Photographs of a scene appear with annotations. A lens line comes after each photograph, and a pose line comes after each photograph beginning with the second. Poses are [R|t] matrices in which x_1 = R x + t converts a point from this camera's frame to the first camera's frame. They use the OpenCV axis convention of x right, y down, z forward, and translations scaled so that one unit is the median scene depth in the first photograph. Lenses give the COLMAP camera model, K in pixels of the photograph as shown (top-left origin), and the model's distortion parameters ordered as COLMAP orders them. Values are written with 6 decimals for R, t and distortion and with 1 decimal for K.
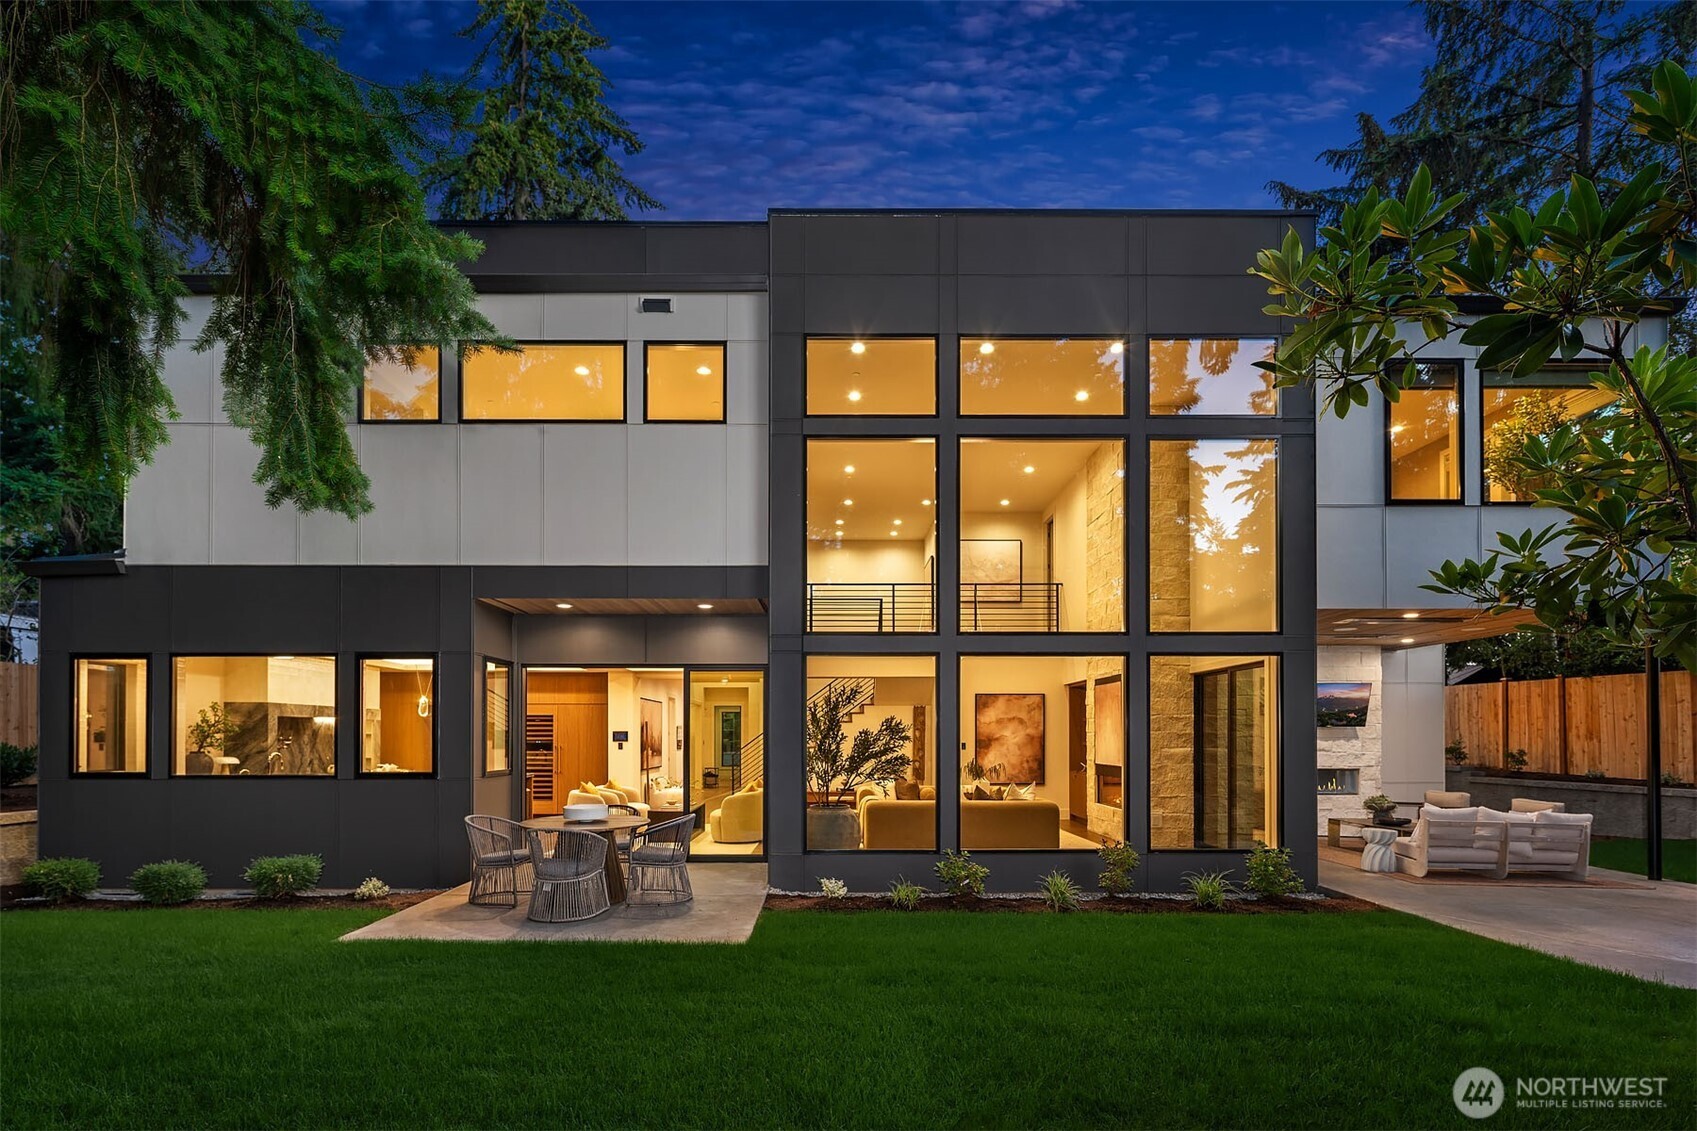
lens RADIAL K [[765.9, 0, 867.0], [0, 765.9, 733.5], [0, 0, 1]] dist [-0.001214, -0.000278]
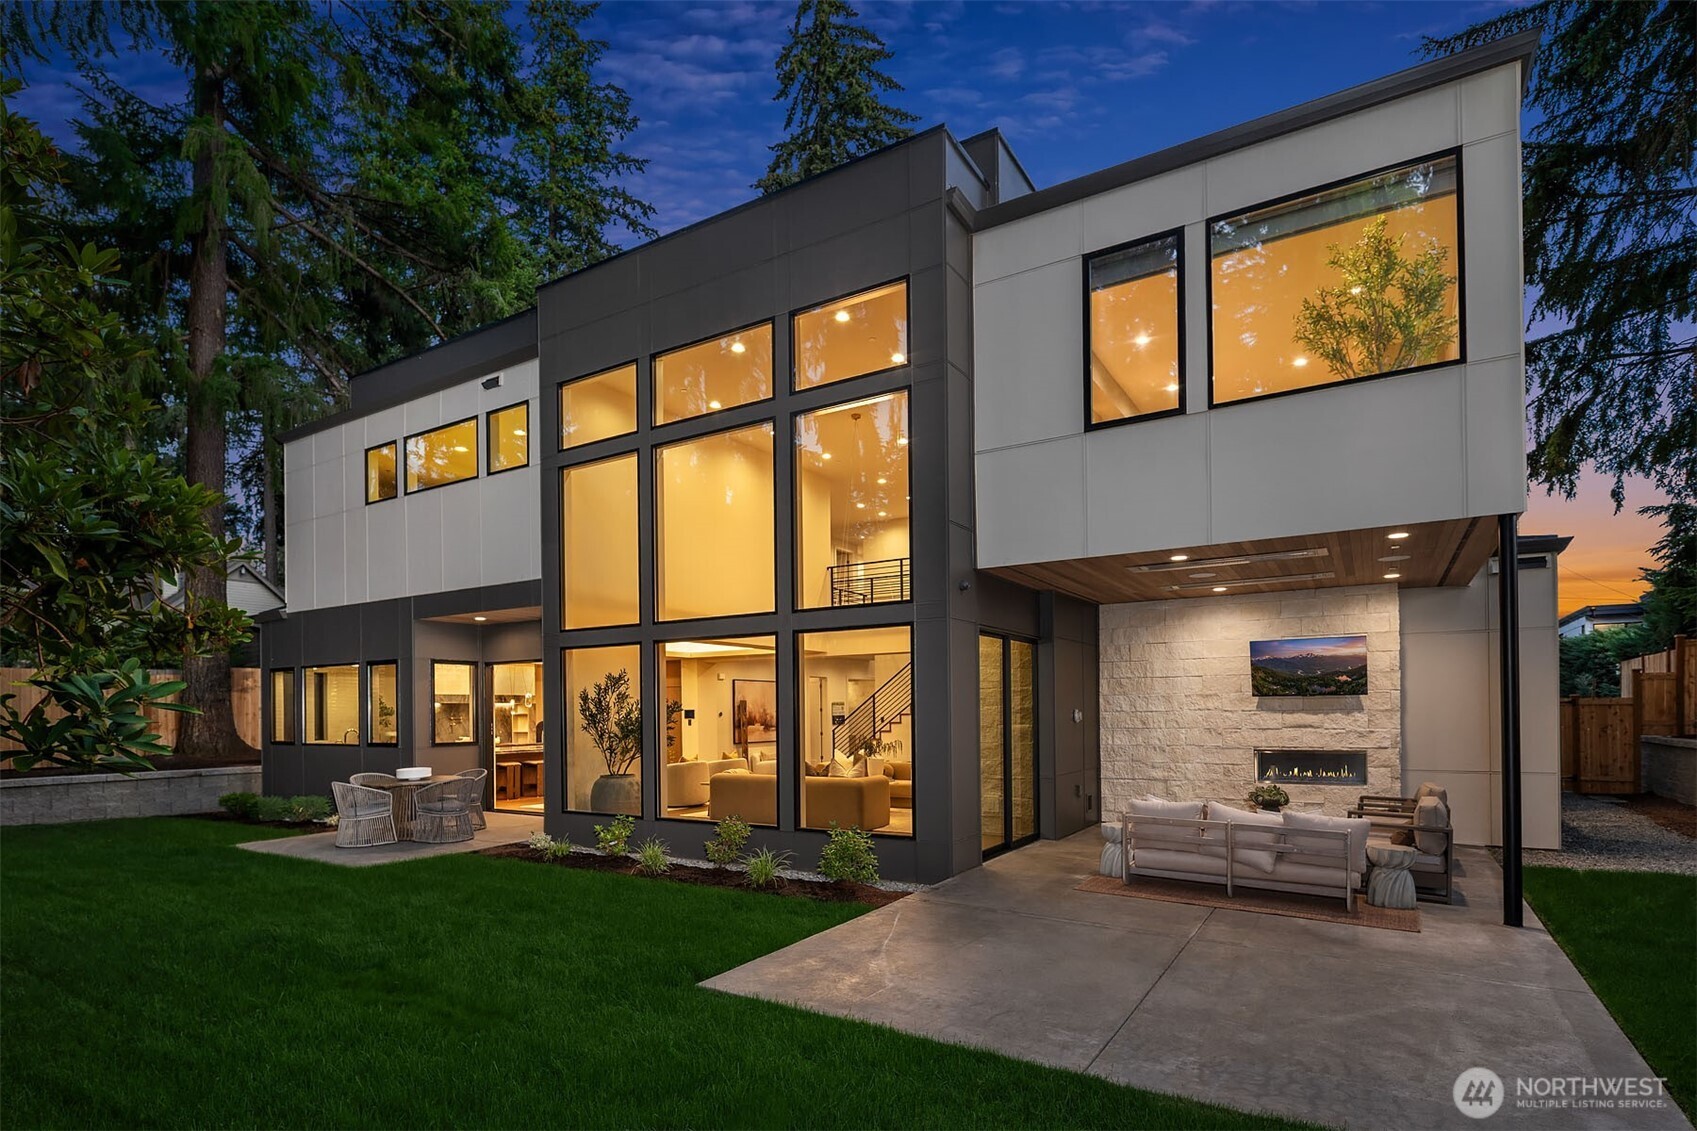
lens RADIAL K [[866.0, 0, 799.9], [0, 866.0, 721.9], [0, 0, 1]] dist [-0.024576, -0.000009]
pose [[0.842239, -0.002502, -0.539098, 0.933695], [0.013477, 0.999774, 0.016416, -0.004631], [0.538935, -0.021092, 0.842083, 0.045550]]
